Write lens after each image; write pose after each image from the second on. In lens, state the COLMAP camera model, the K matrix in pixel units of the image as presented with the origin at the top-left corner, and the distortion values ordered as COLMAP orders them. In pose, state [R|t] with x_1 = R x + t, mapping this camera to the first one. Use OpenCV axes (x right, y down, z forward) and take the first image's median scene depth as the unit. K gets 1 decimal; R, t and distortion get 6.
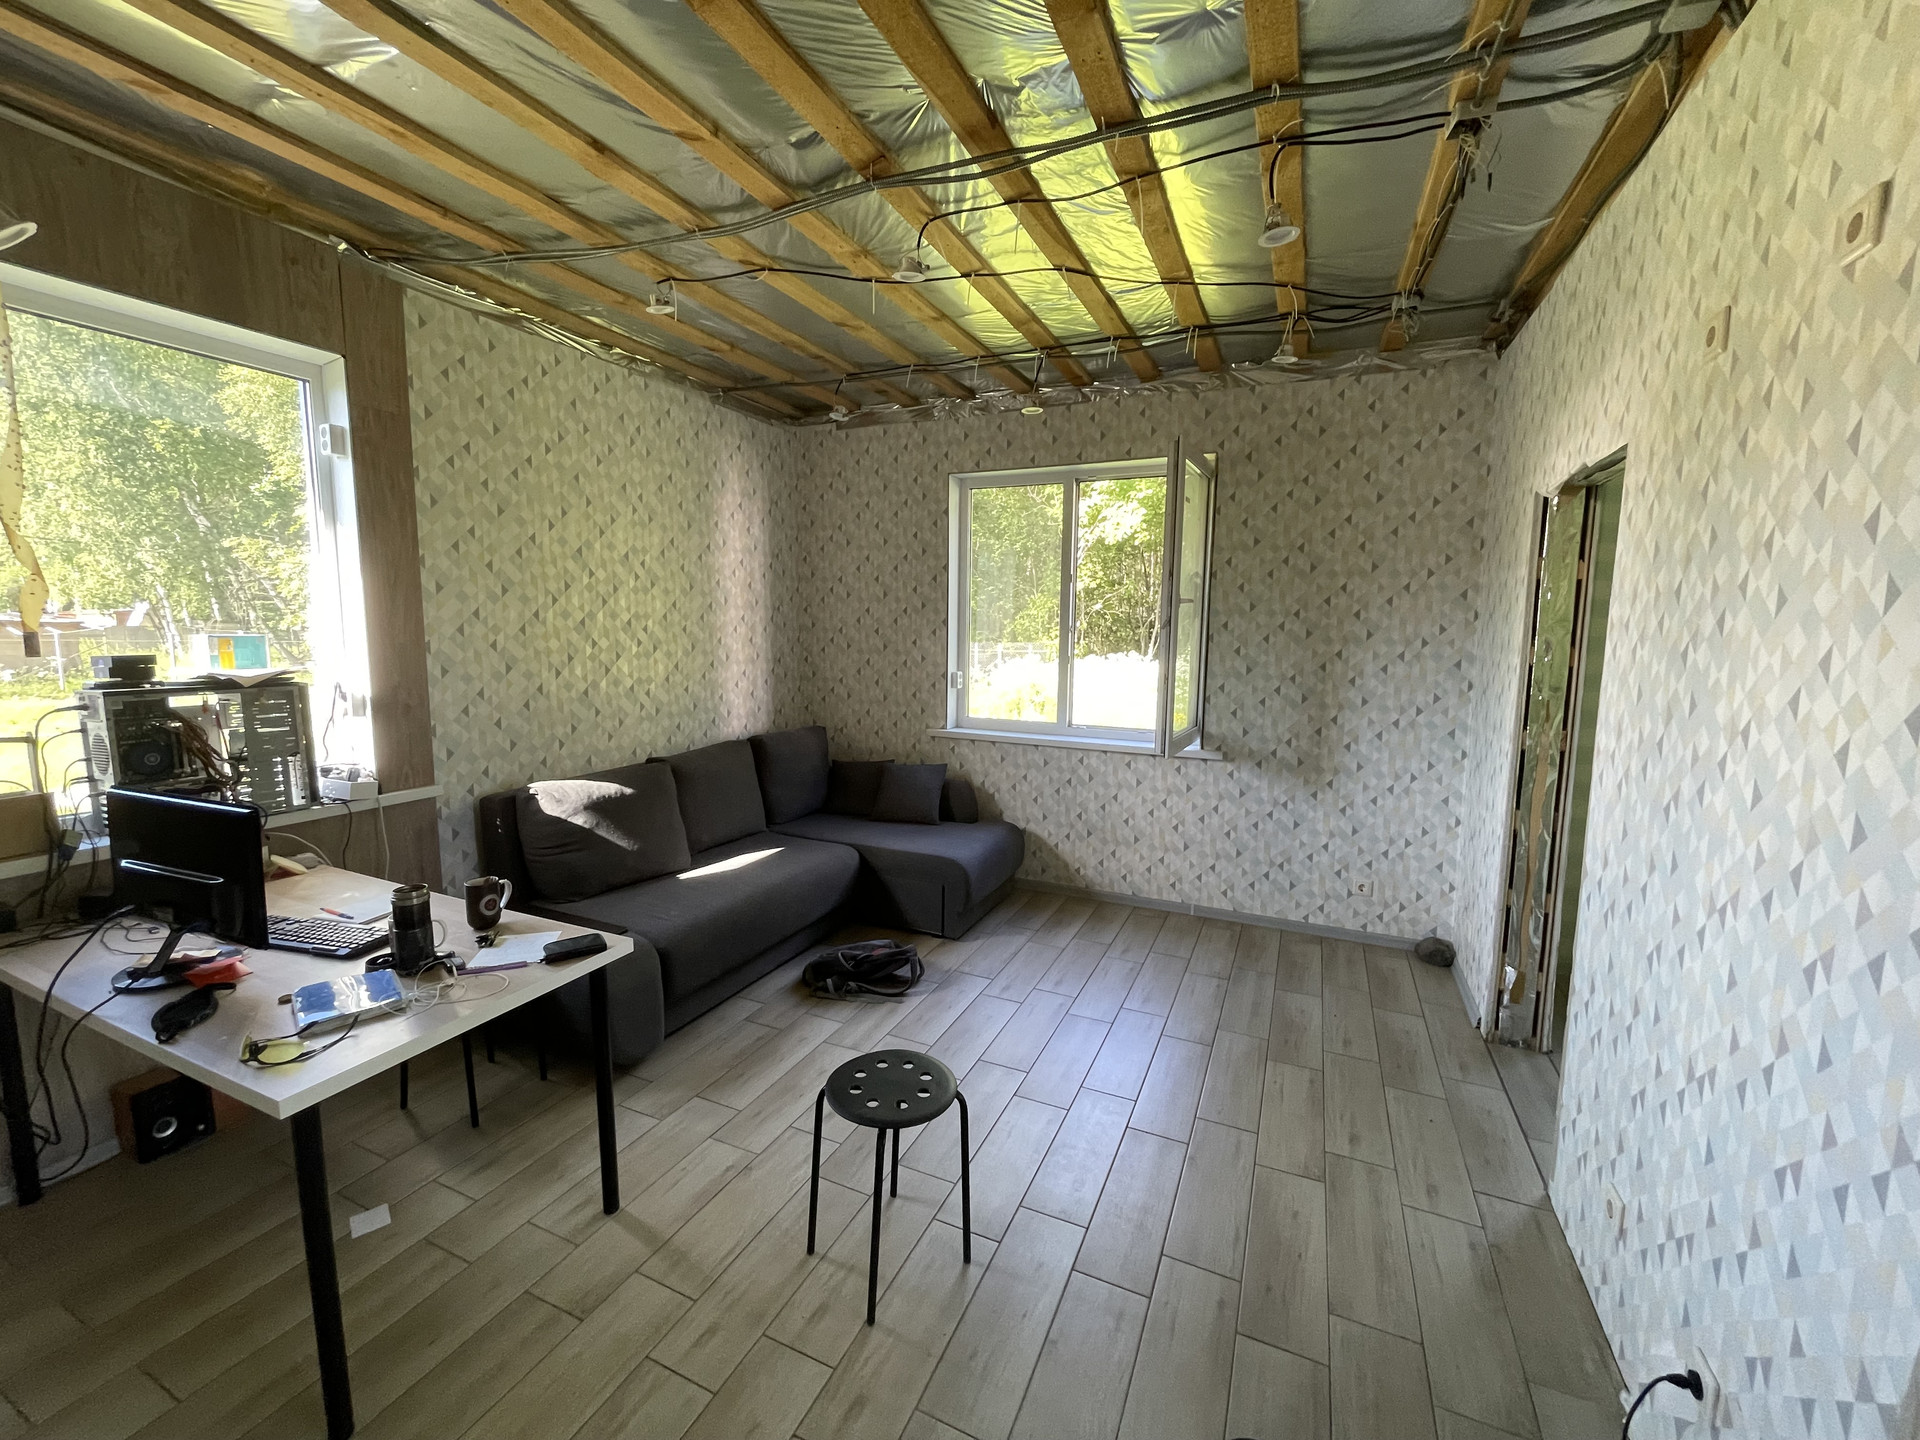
lens RADIAL K [[775.0, 0, 958.0], [0, 775.0, 720.1], [0, 0, 1]] dist [0.000029, 0.000032]
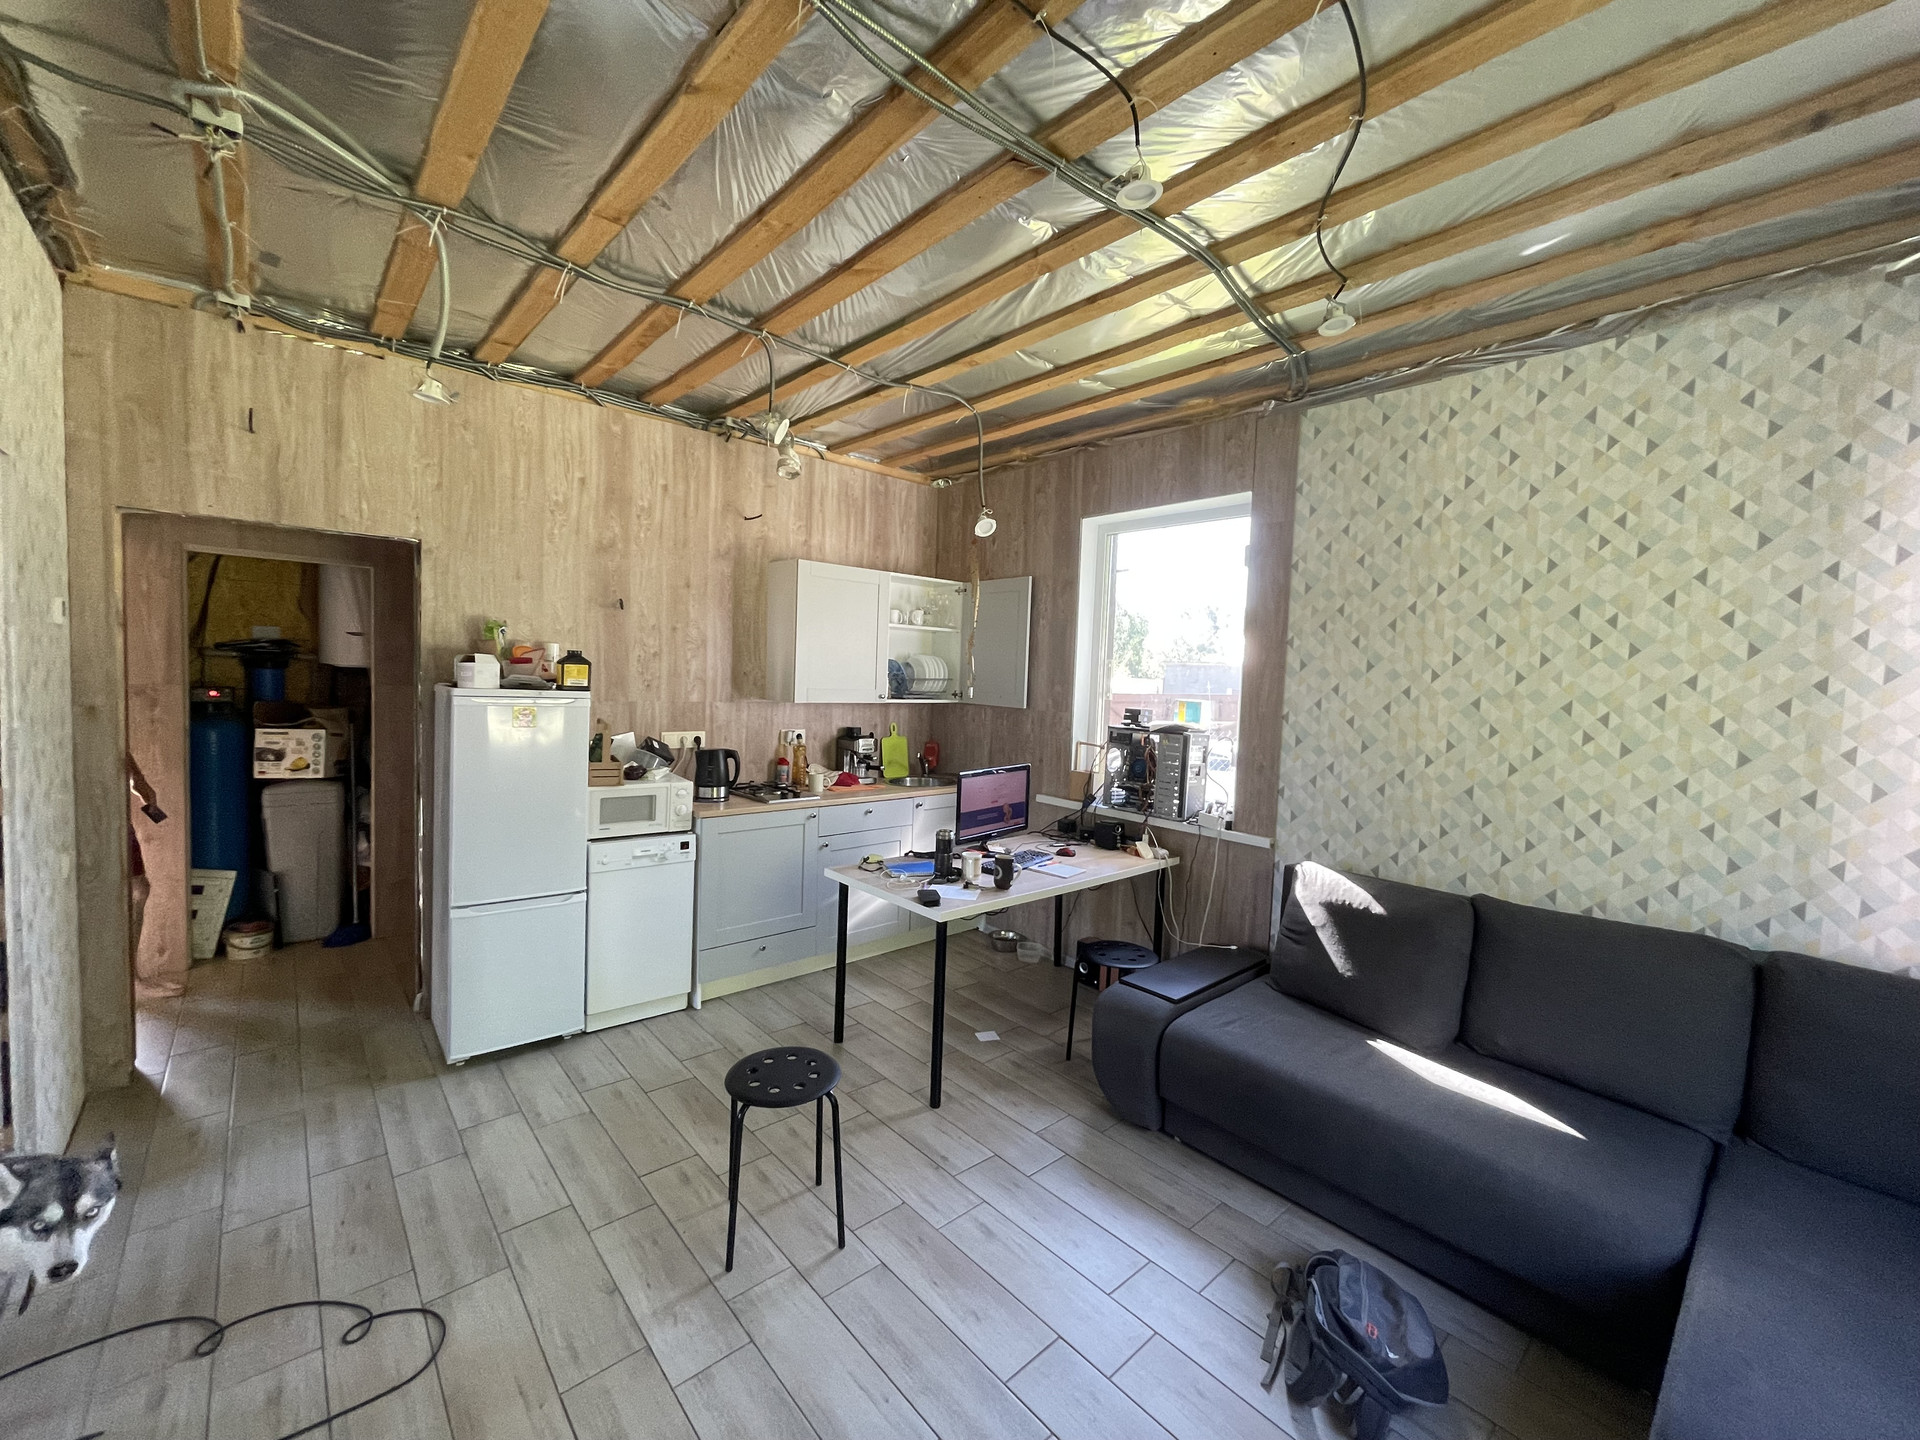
lens RADIAL K [[775.0, 0, 957.5], [0, 775.0, 717.9], [0, 0, 1]] dist [0.000029, 0.000032]
pose [[-0.398289, 0.030525, -0.916752, 0.527017], [-0.151118, 0.983605, 0.098405, -0.128837], [0.904726, 0.177731, -0.387146, 0.974448]]
